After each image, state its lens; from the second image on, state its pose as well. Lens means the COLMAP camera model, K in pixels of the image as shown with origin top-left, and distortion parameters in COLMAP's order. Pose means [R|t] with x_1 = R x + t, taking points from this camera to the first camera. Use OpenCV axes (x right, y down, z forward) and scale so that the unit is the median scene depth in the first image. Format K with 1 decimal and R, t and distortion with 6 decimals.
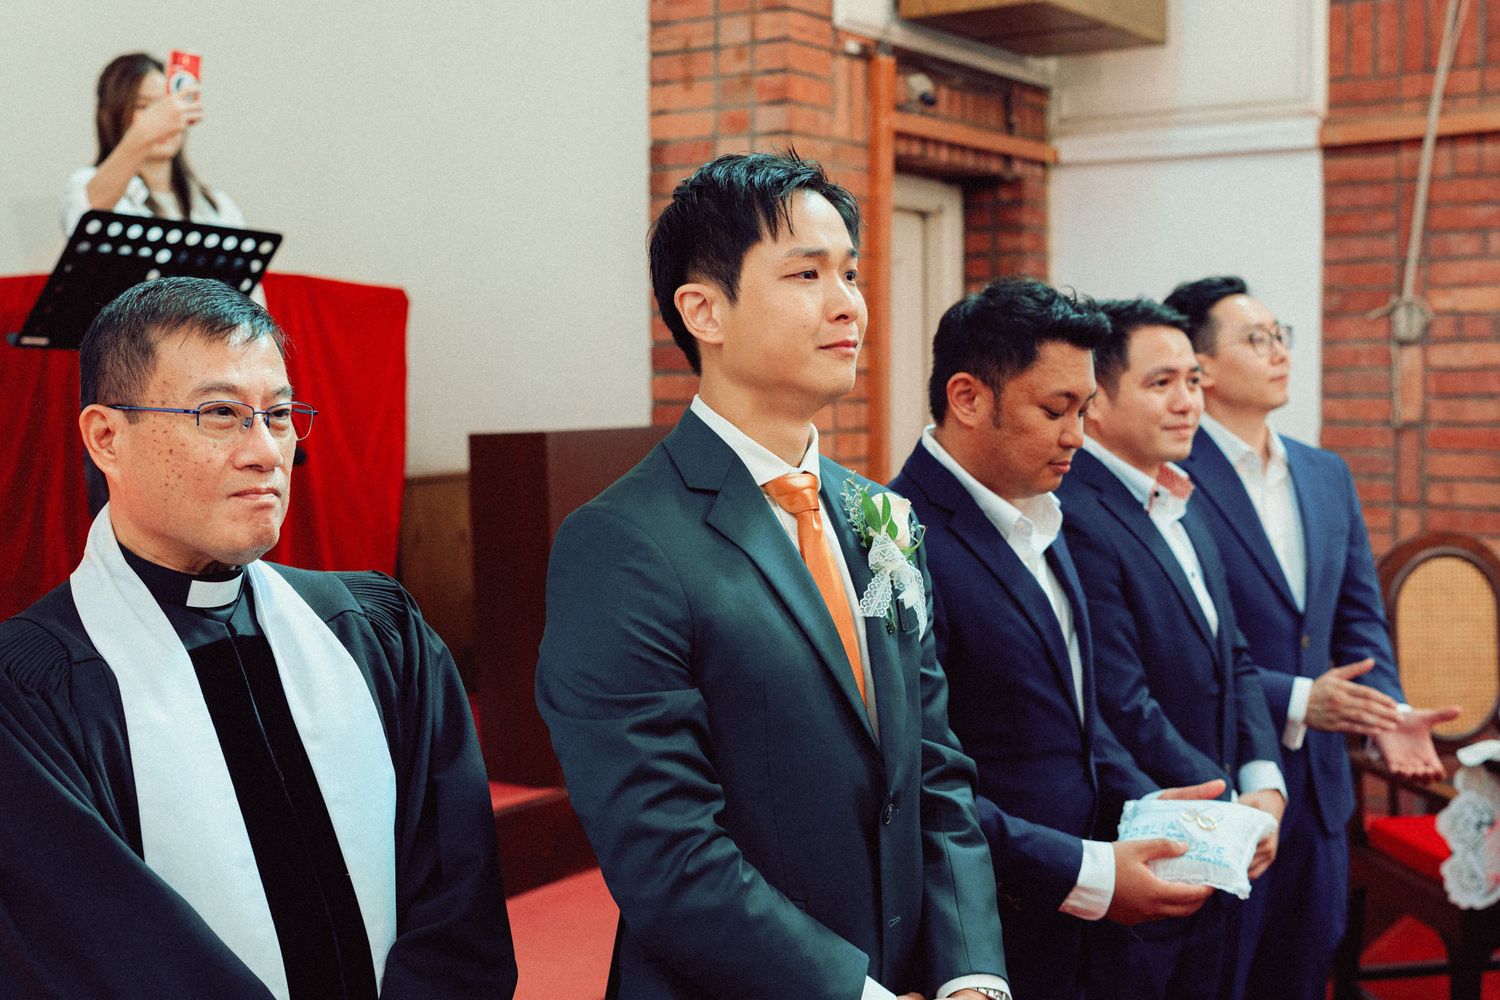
lens RADIAL K [[1840.6, 0, 752.1], [0, 1840.6, 472.8], [0, 0, 1]] dist [-0.100954, 0.305063]
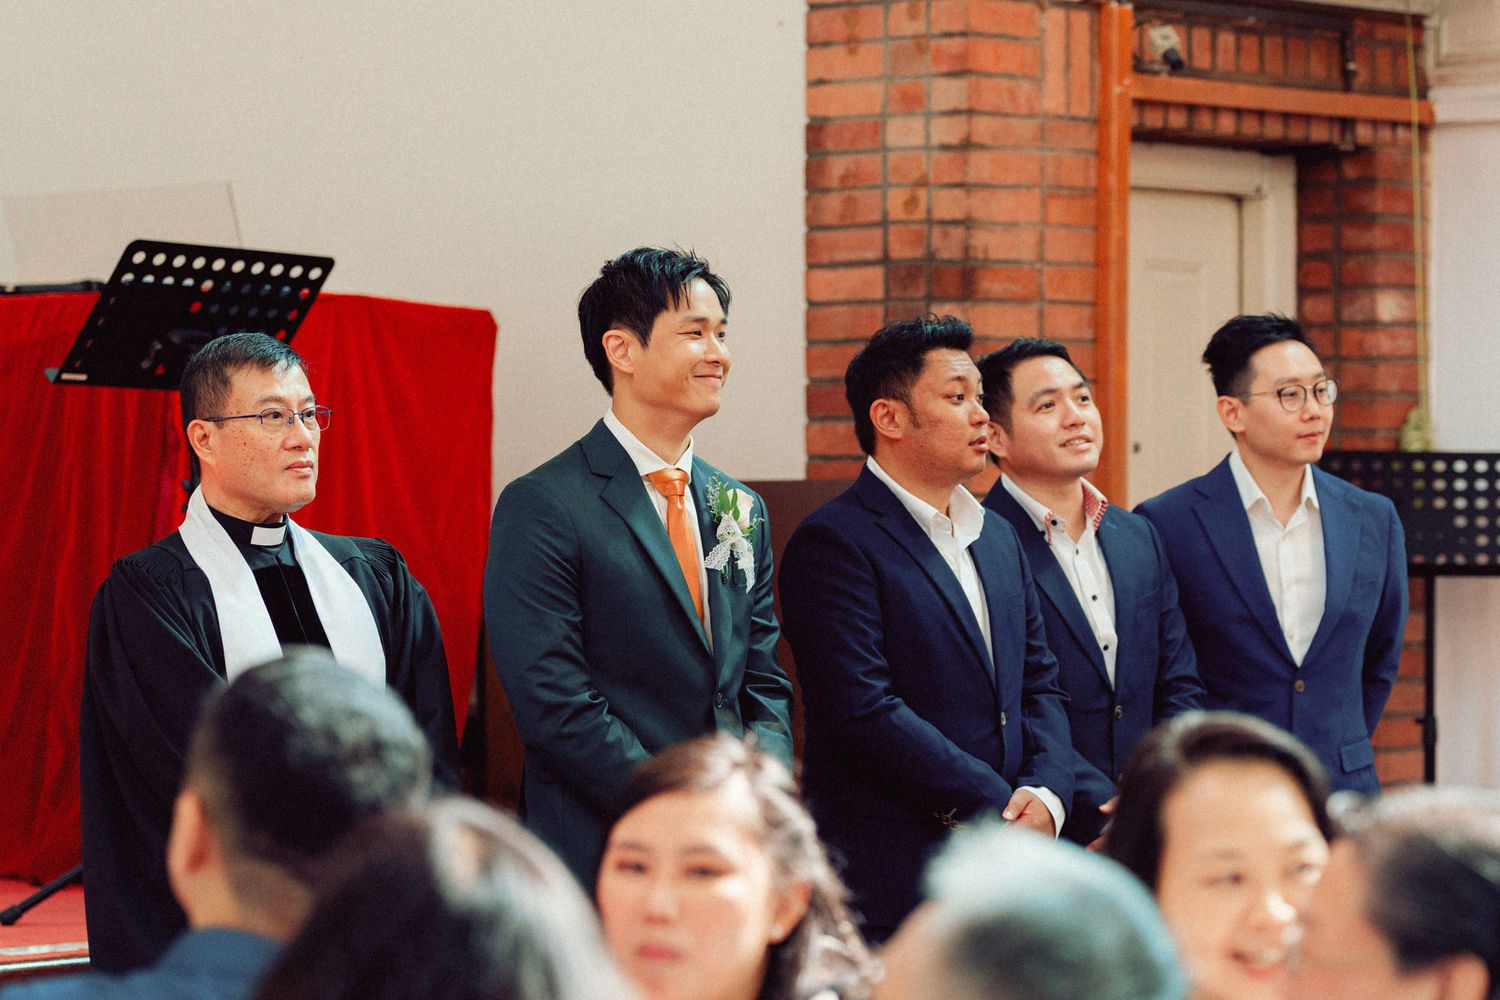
lens RADIAL K [[5067.5, 0, 750.0], [0, 5067.5, 500.0], [0, 0, 1]] dist [-0.118066, -2.204956]
pose [[0.983860, 0.004140, -0.178892, 0.419349], [-0.012905, 0.998771, -0.047860, 0.112299], [0.178474, 0.049396, 0.982704, -1.507493]]
